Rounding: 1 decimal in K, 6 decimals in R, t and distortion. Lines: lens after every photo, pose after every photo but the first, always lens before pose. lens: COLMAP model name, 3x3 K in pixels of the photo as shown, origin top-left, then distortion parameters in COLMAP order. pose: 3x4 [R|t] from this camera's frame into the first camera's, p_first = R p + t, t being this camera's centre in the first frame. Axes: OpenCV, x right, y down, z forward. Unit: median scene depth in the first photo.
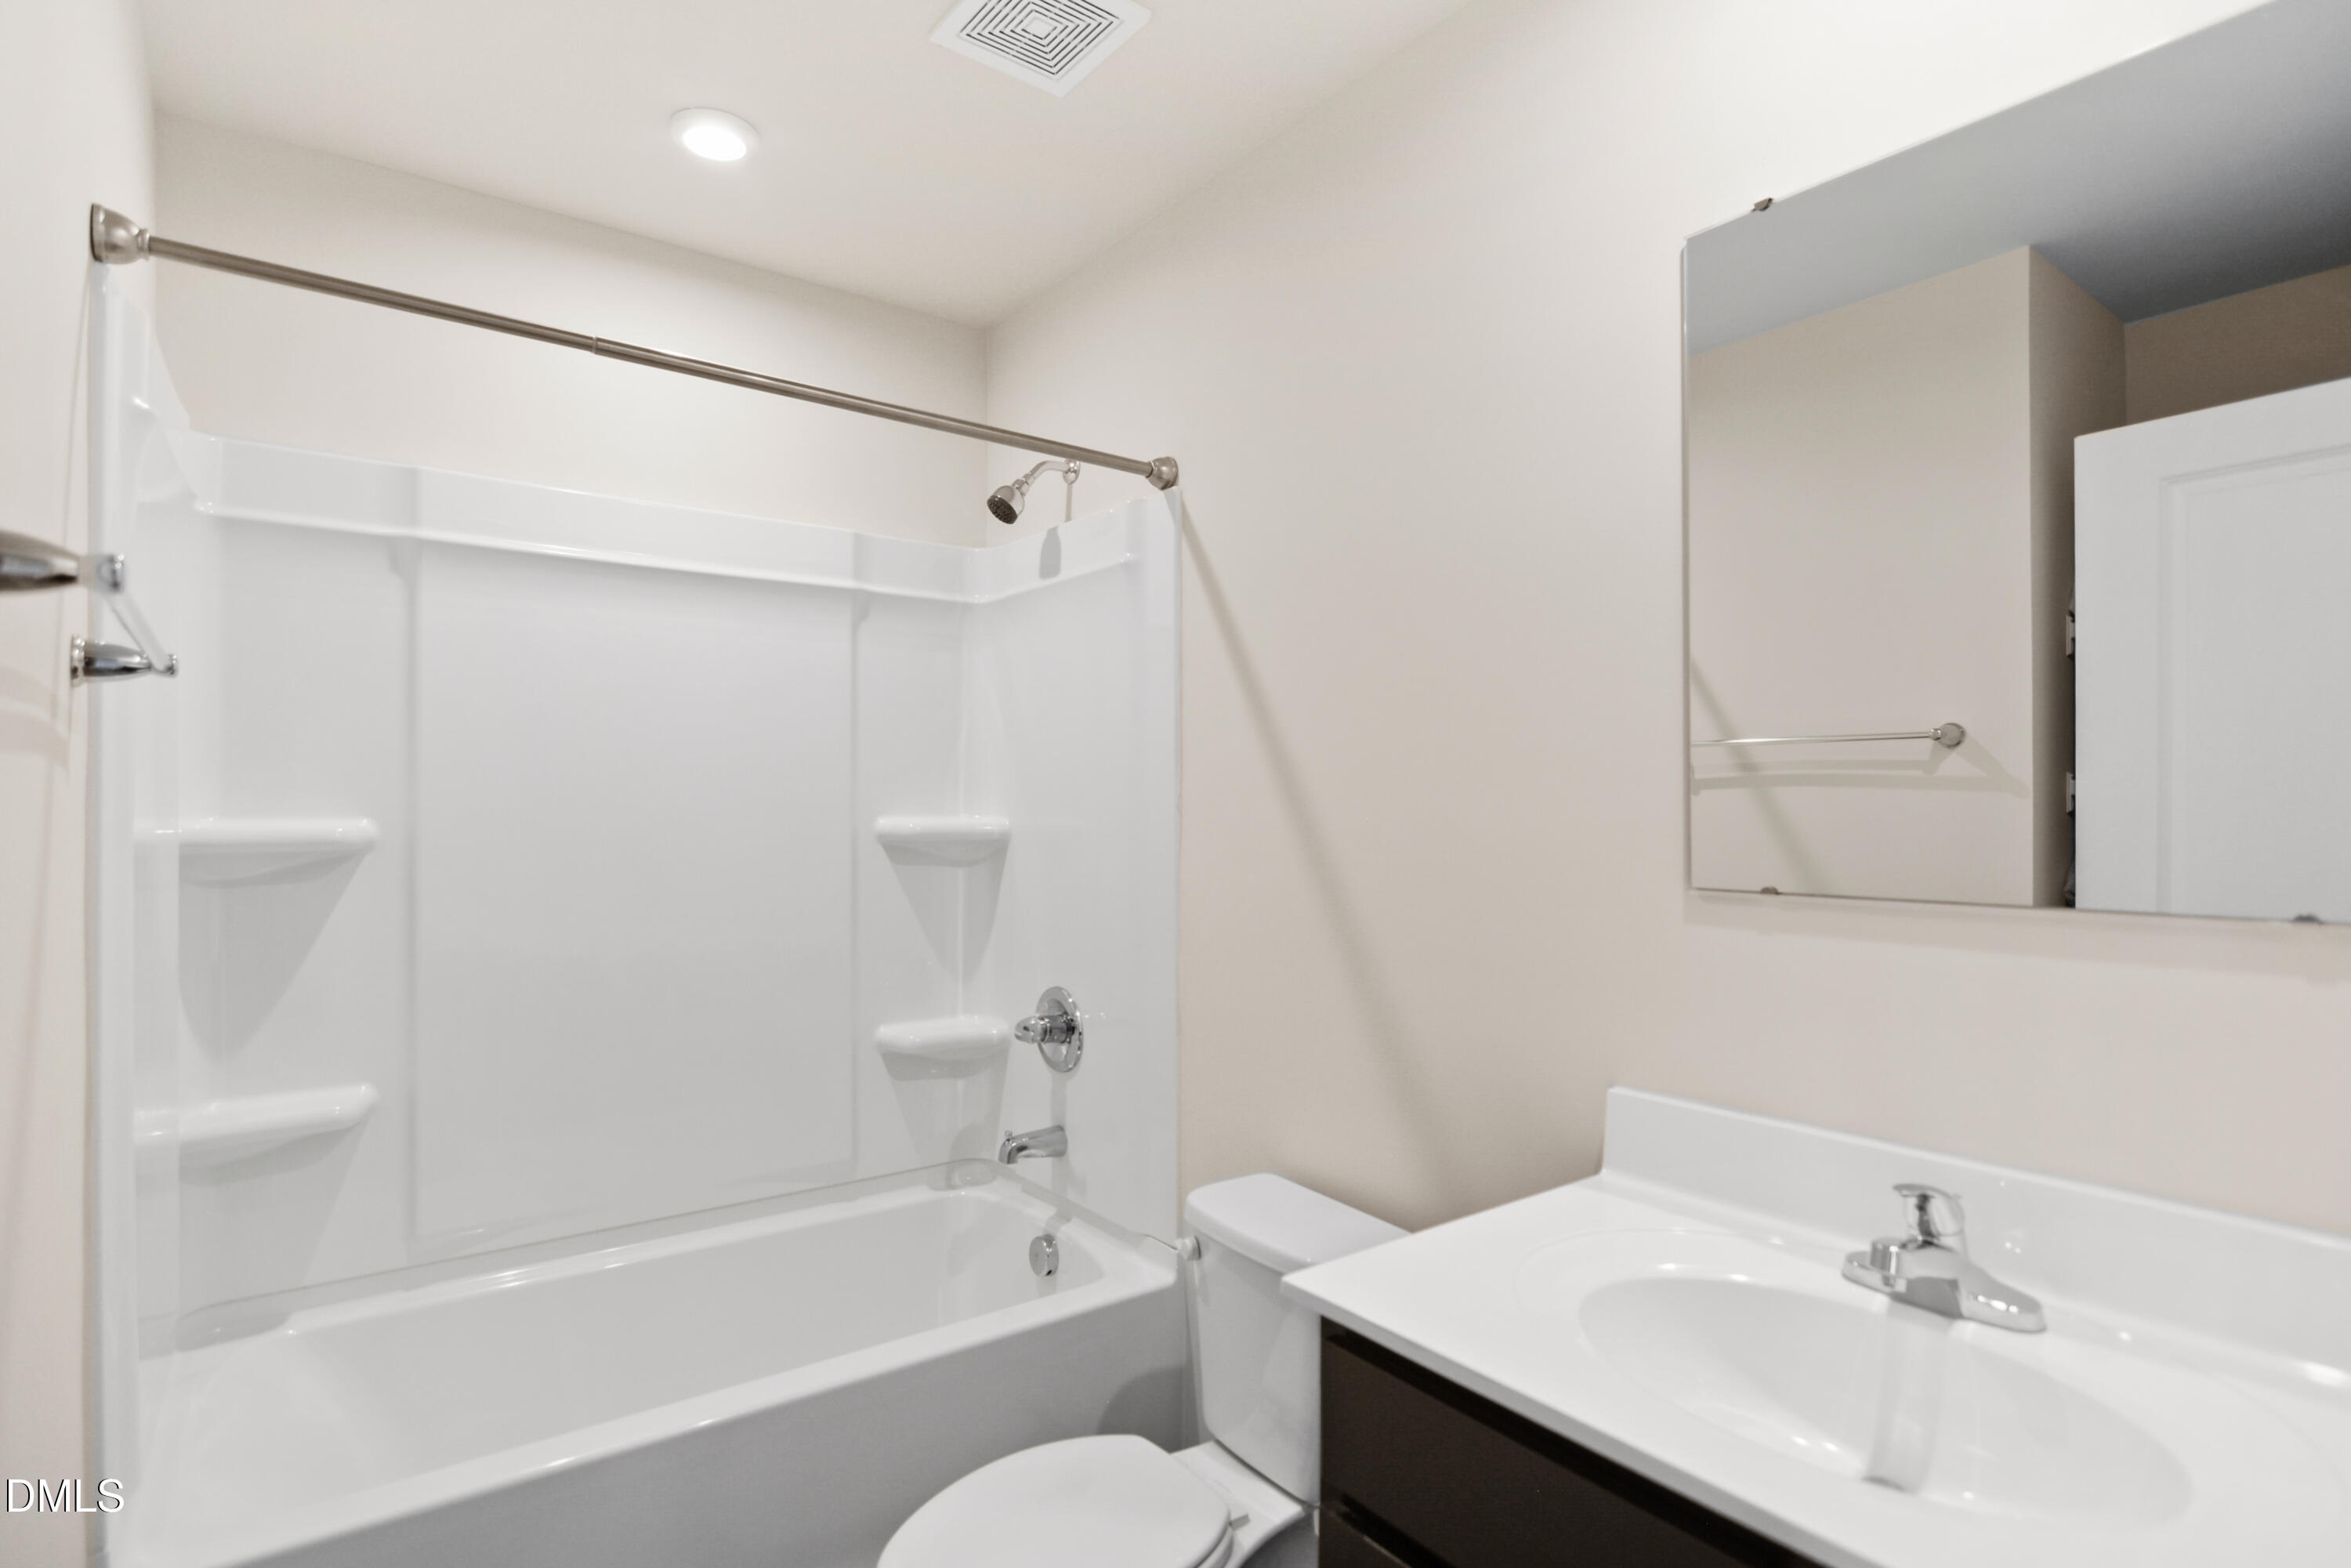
lens RADIAL K [[1153.8, 0, 1179.8], [0, 1153.8, 802.7], [0, 0, 1]] dist [-0.002454, -0.000042]
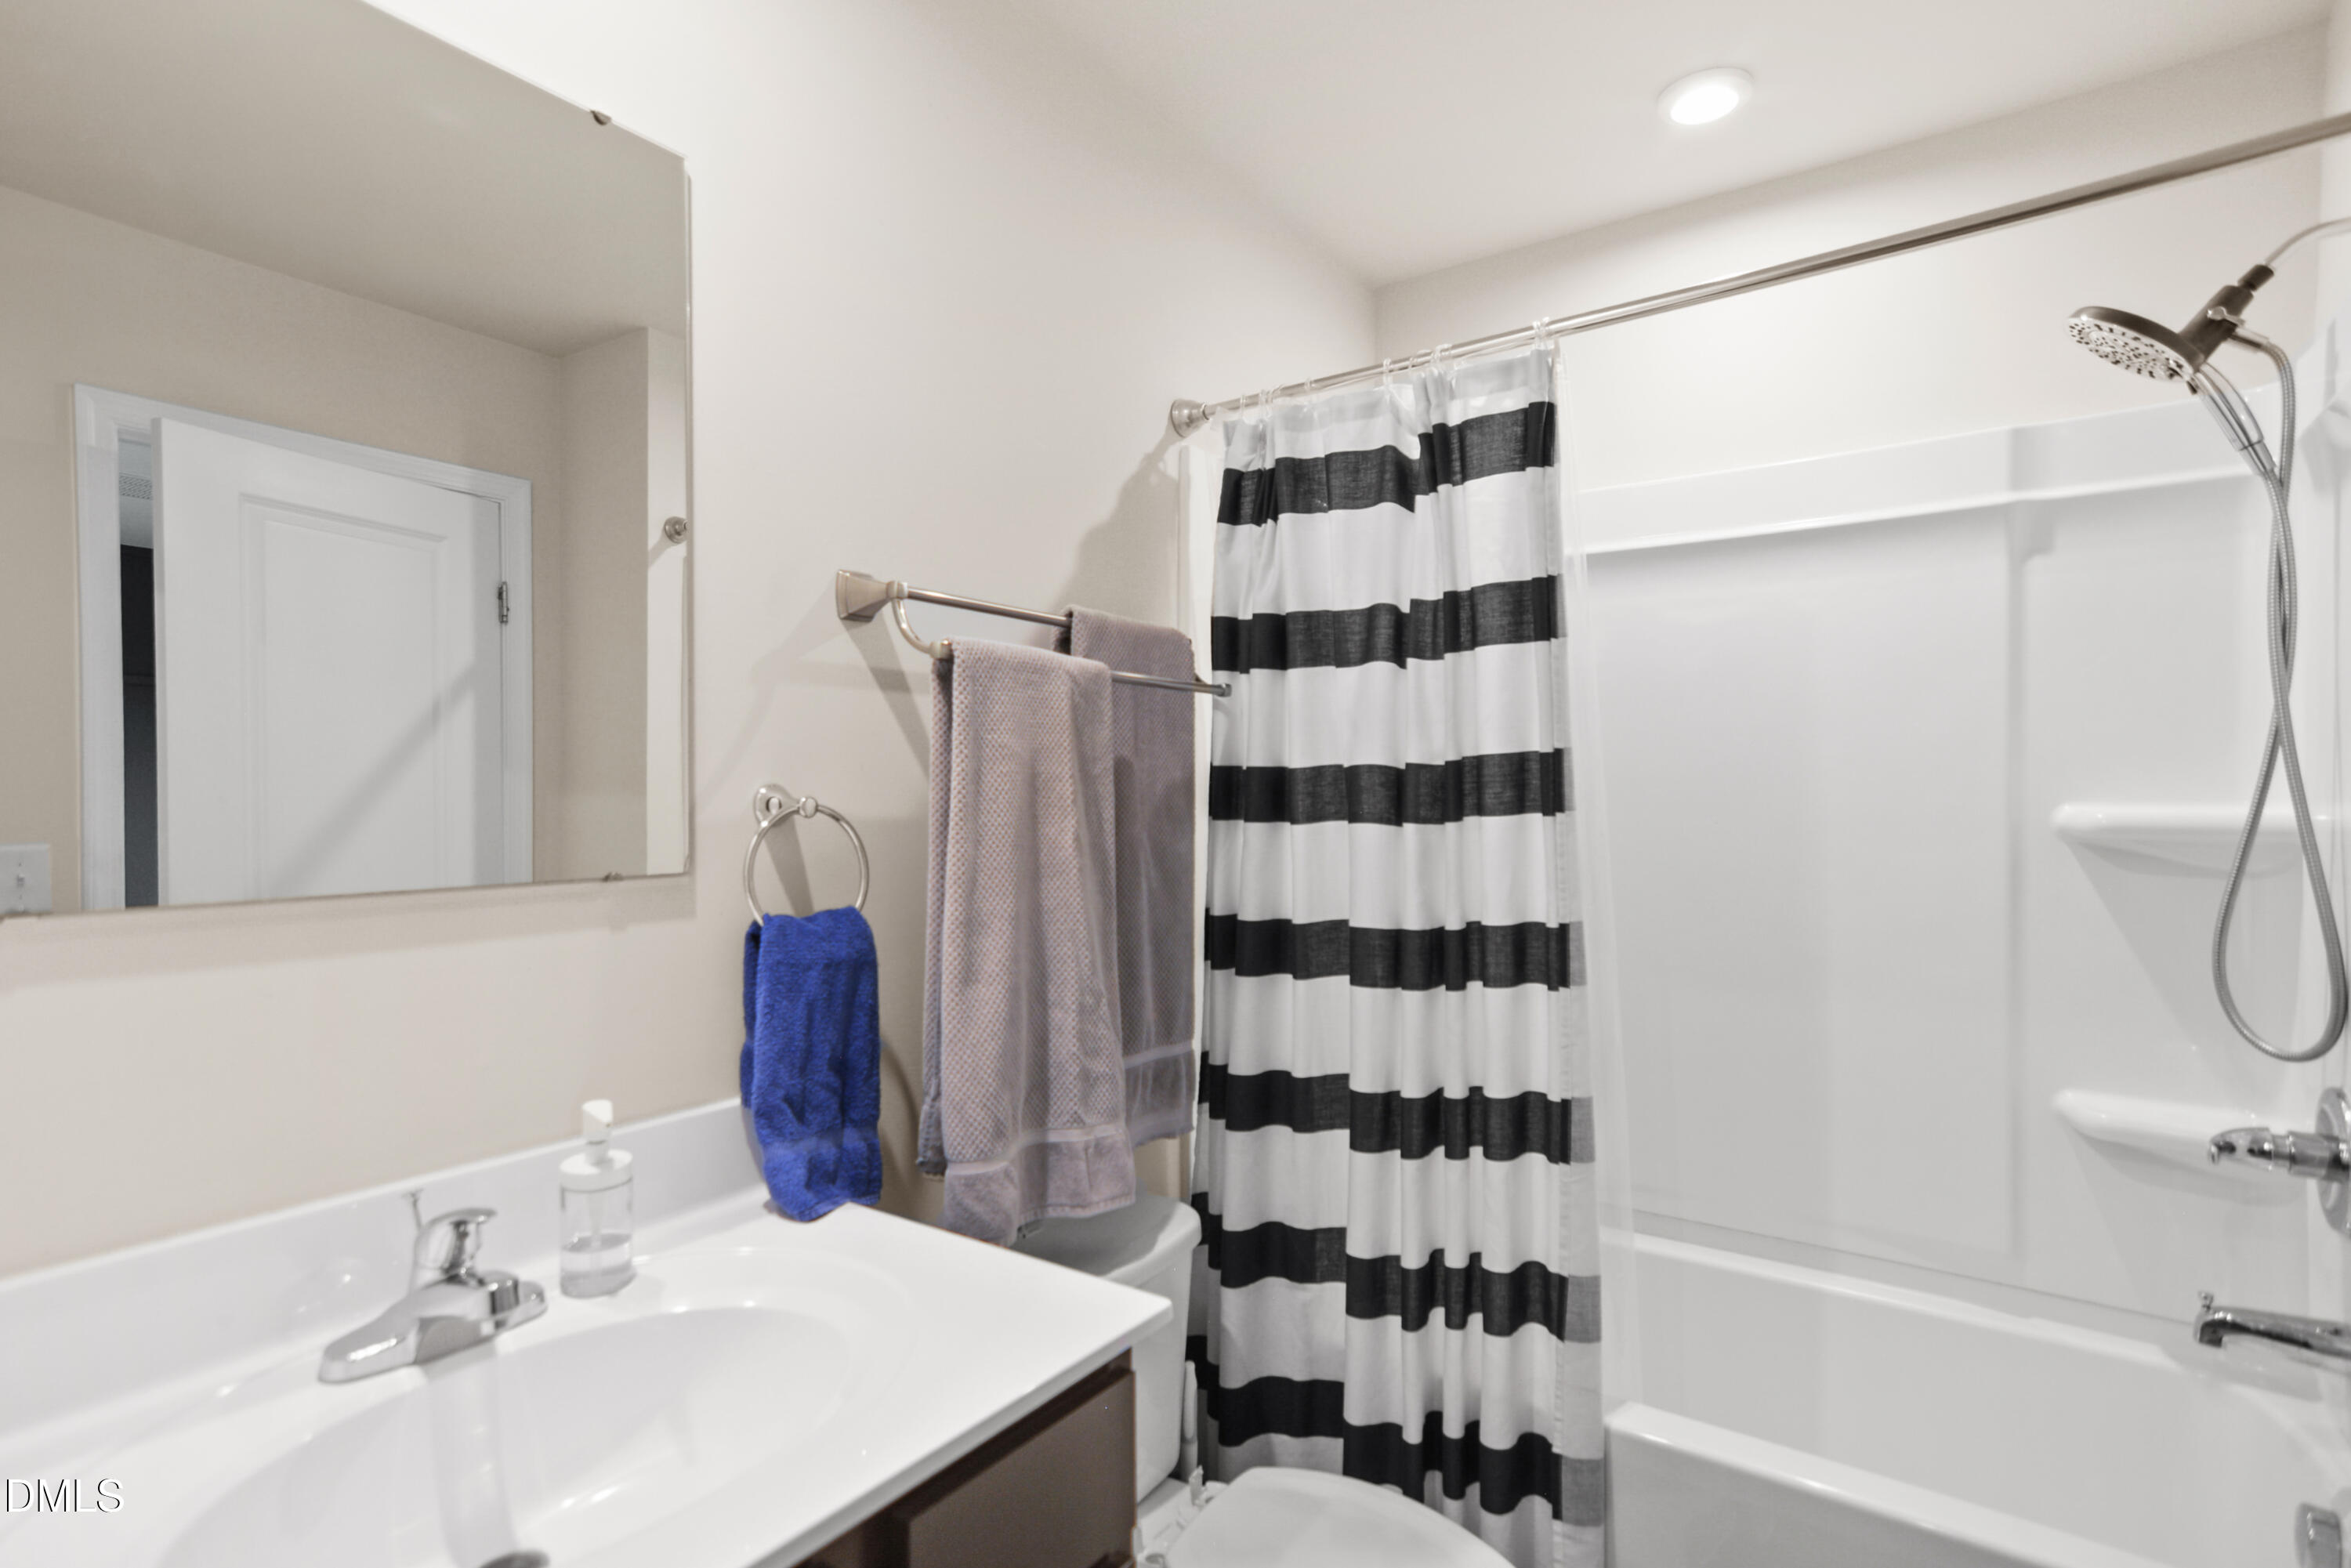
lens RADIAL K [[1153.8, 0, 1179.8], [0, 1153.8, 802.7], [0, 0, 1]] dist [-0.002454, -0.000042]
pose [[-0.299457, -0.007789, 0.954078, -0.348343], [-0.002481, 0.999970, 0.007385, 0.010470], [-0.954107, -0.000156, -0.299467, 0.713863]]
